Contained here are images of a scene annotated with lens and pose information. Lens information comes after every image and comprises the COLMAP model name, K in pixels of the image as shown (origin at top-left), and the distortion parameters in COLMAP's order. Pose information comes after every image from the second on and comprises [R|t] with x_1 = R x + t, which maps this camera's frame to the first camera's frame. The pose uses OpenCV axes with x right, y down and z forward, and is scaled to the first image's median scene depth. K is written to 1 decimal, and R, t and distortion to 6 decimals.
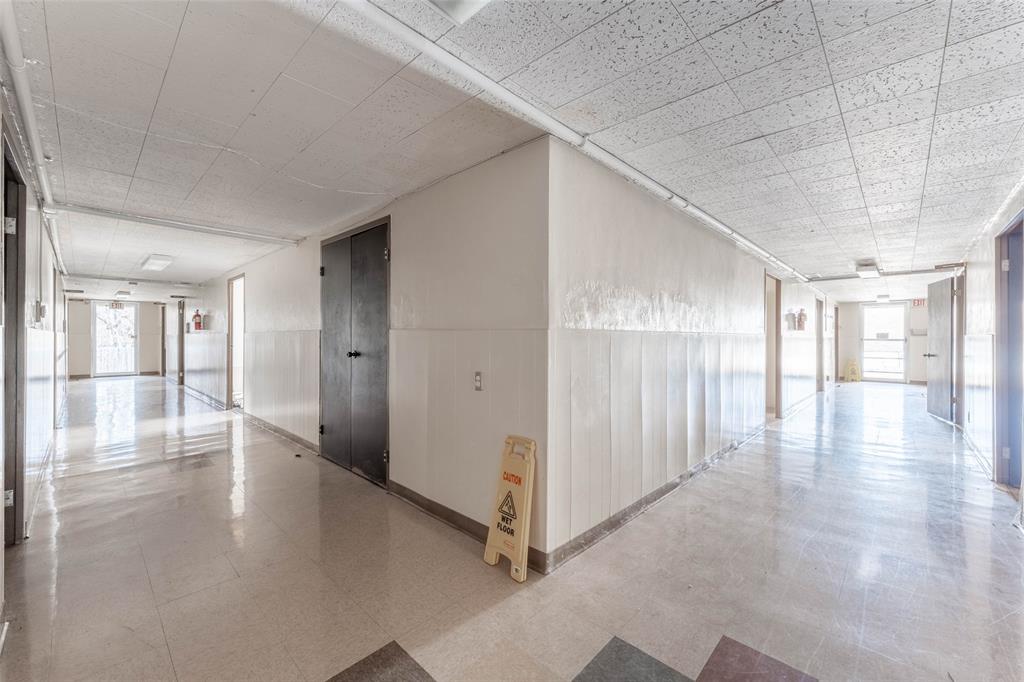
lens RADIAL K [[408.4, 0, 508.1], [0, 408.4, 337.6], [0, 0, 1]] dist [0.000123, 0.000143]
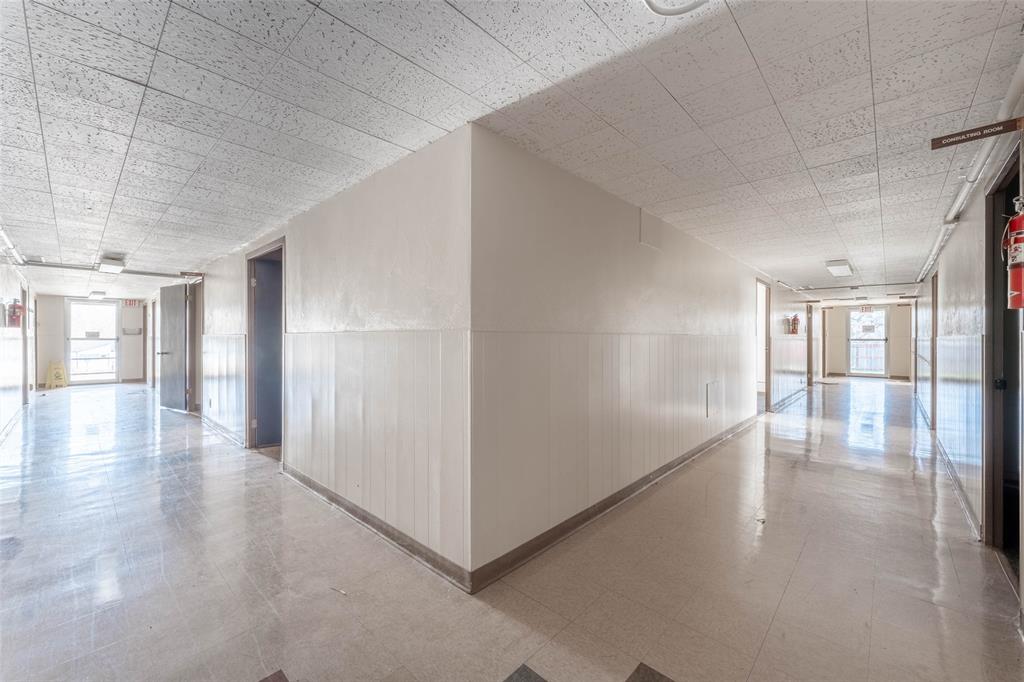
lens RADIAL K [[408.4, 0, 512.0], [0, 408.4, 336.4], [0, 0, 1]] dist [0.000123, 0.000143]
pose [[-0.015967, 0.000509, 0.999872, -0.122325], [-0.000110, 1.000000, -0.000510, -0.000662], [-0.999873, -0.000118, -0.015967, 0.191201]]
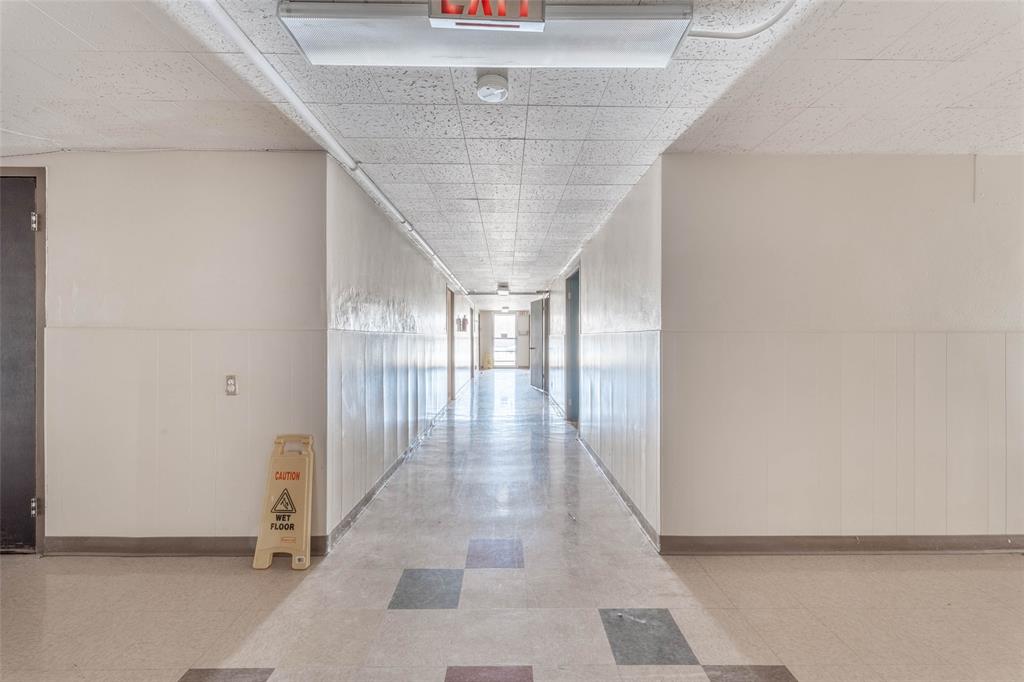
lens RADIAL K [[408.4, 0, 506.4], [0, 408.4, 337.3], [0, 0, 1]] dist [0.000123, 0.000143]
pose [[0.720221, -0.002913, 0.693739, -0.203356], [0.002870, 0.999995, 0.001219, -0.001197], [-0.693739, 0.001113, 0.720226, -0.078361]]
